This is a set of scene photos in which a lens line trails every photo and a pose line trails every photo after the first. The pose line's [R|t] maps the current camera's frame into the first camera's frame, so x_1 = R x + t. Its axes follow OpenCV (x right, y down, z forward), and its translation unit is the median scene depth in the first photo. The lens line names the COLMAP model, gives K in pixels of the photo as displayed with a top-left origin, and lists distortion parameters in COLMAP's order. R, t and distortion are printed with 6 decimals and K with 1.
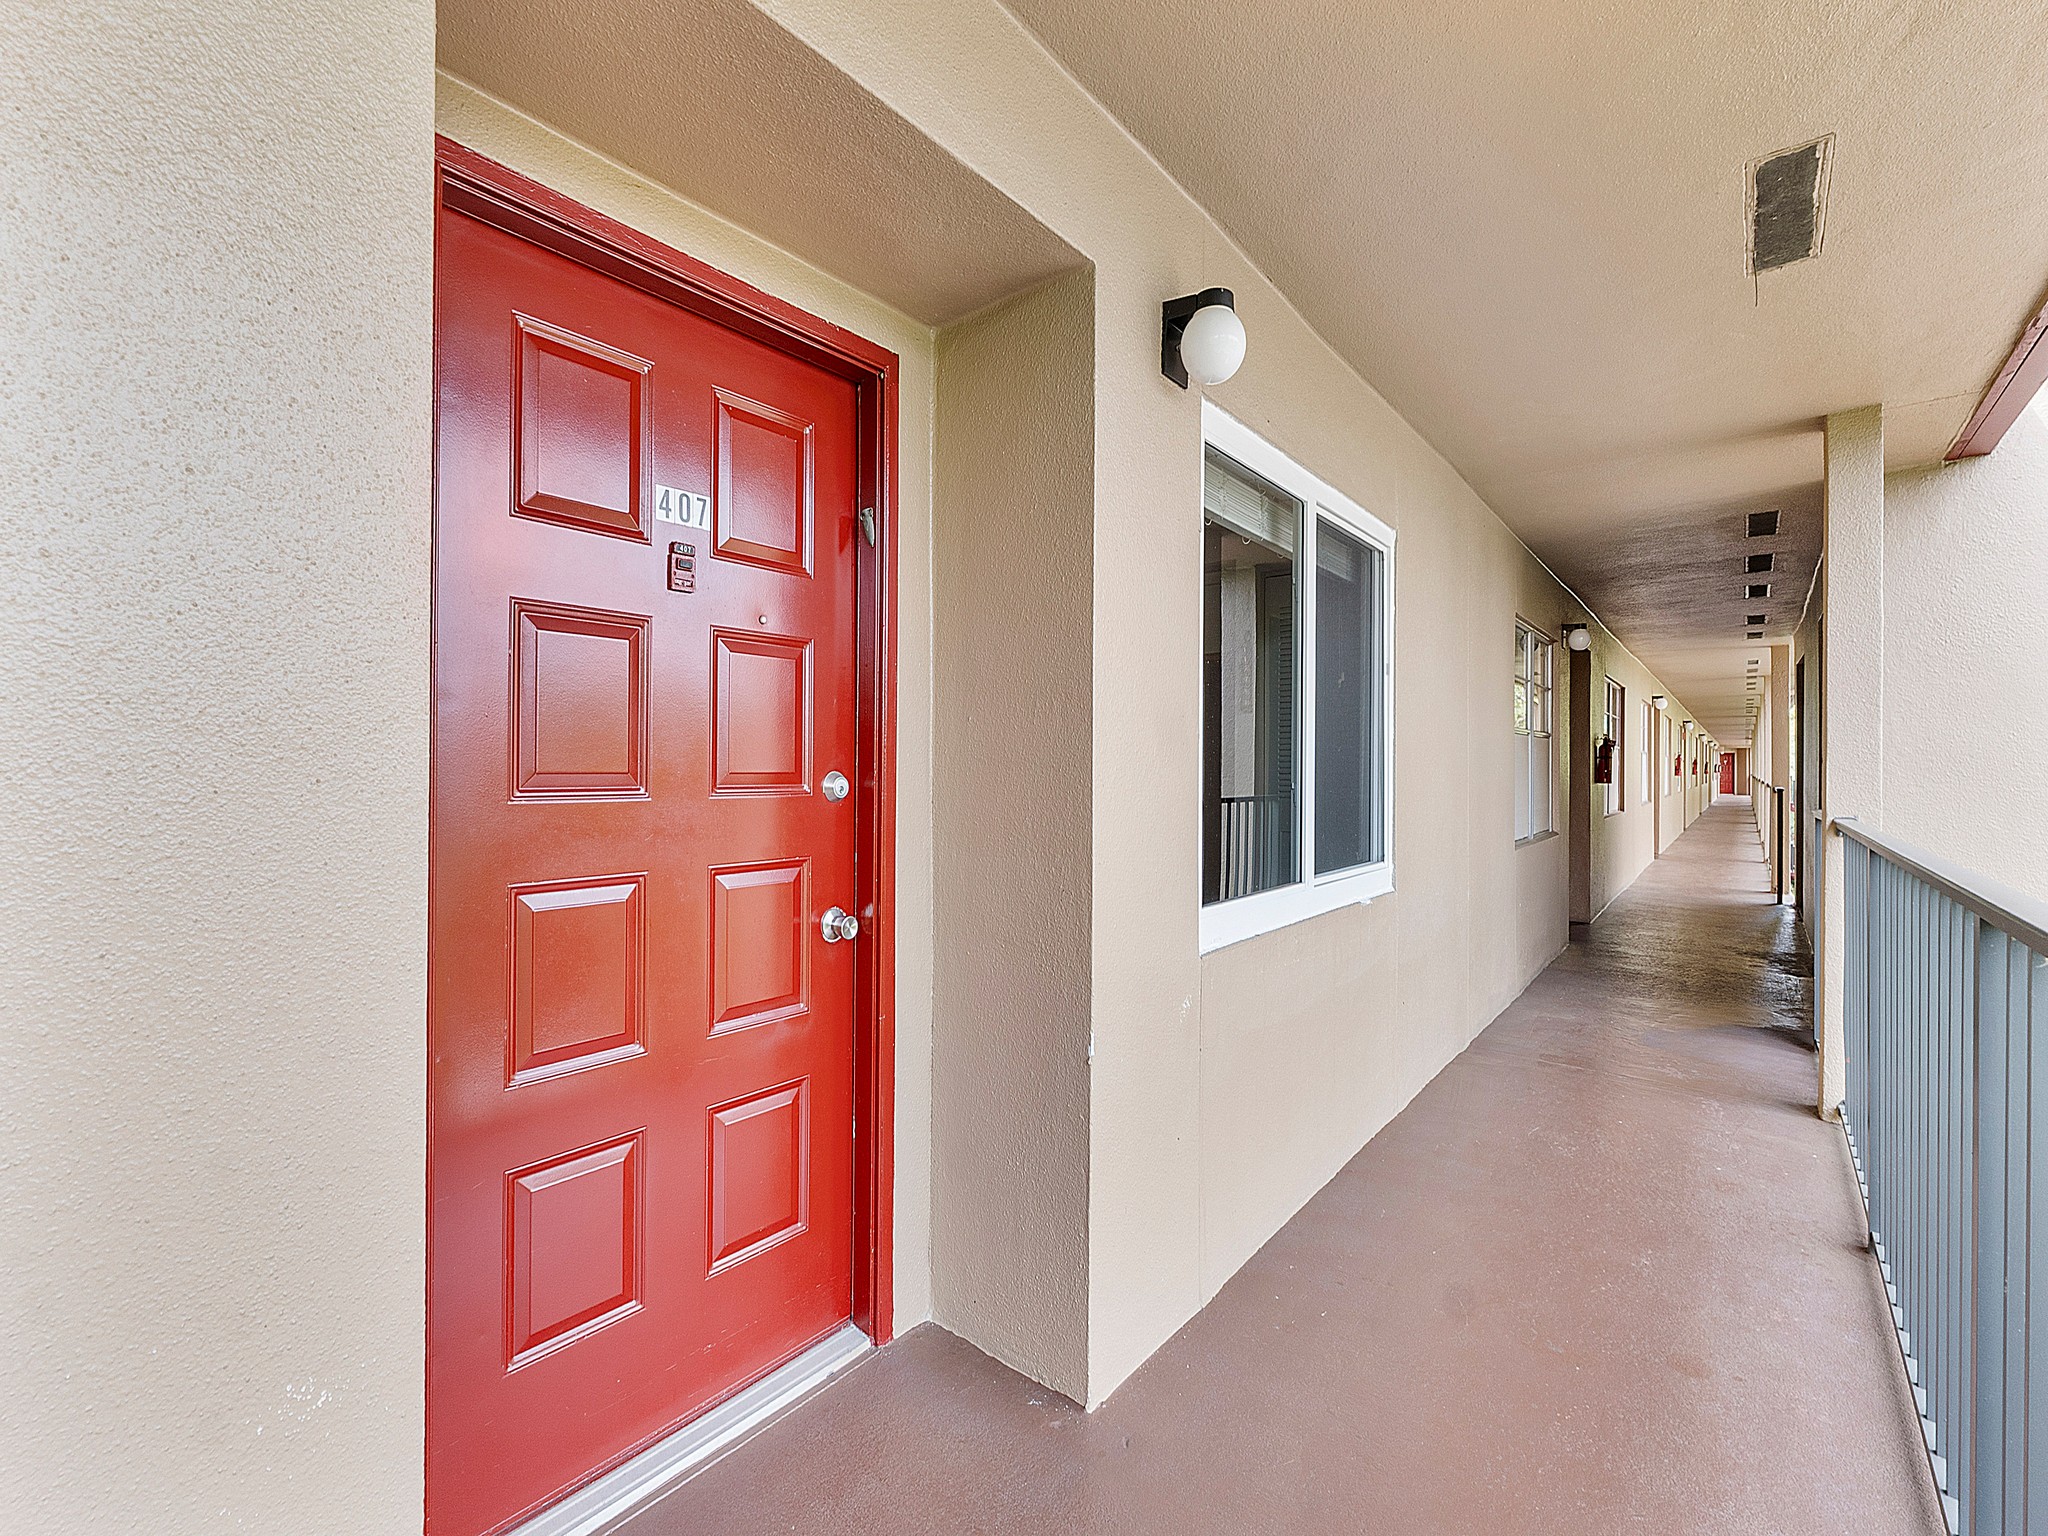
lens RADIAL K [[880.5, 0, 1031.3], [0, 880.5, 762.2], [0, 0, 1]] dist [-0.000322, 0.000189]
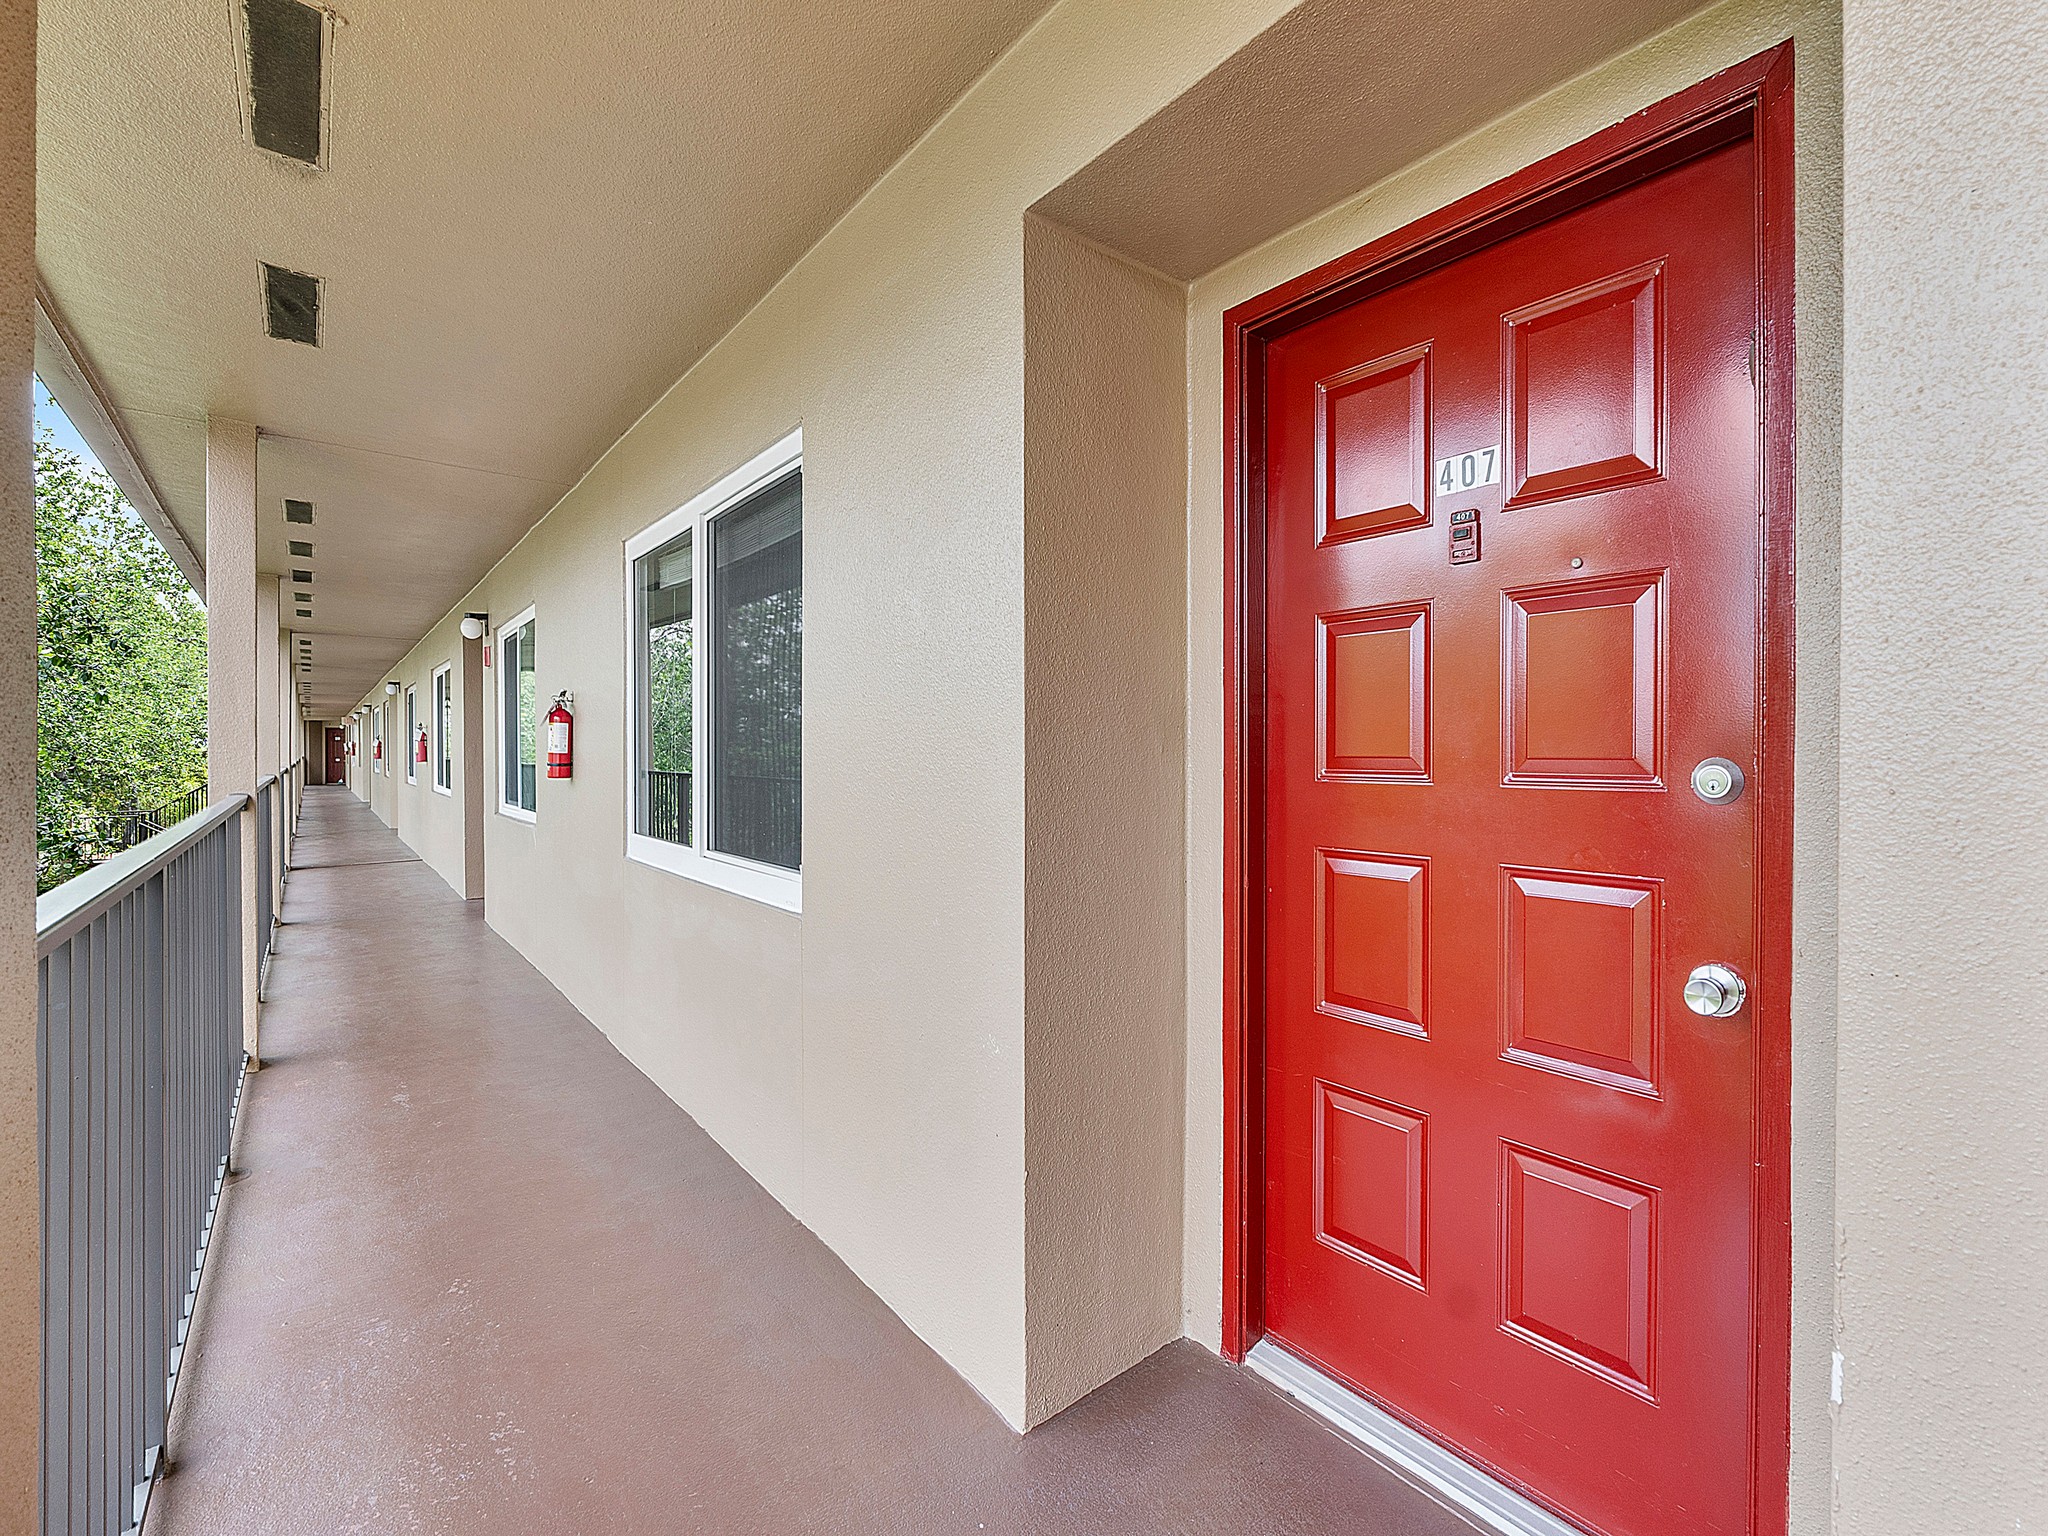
lens RADIAL K [[880.5, 0, 1031.3], [0, 880.5, 762.0], [0, 0, 1]] dist [-0.000322, 0.000189]
pose [[-0.190199, 0.003283, -0.981740, 0.598368], [0.001134, 0.999994, 0.003124, 0.013473], [0.981745, -0.000519, -0.190202, 0.719924]]
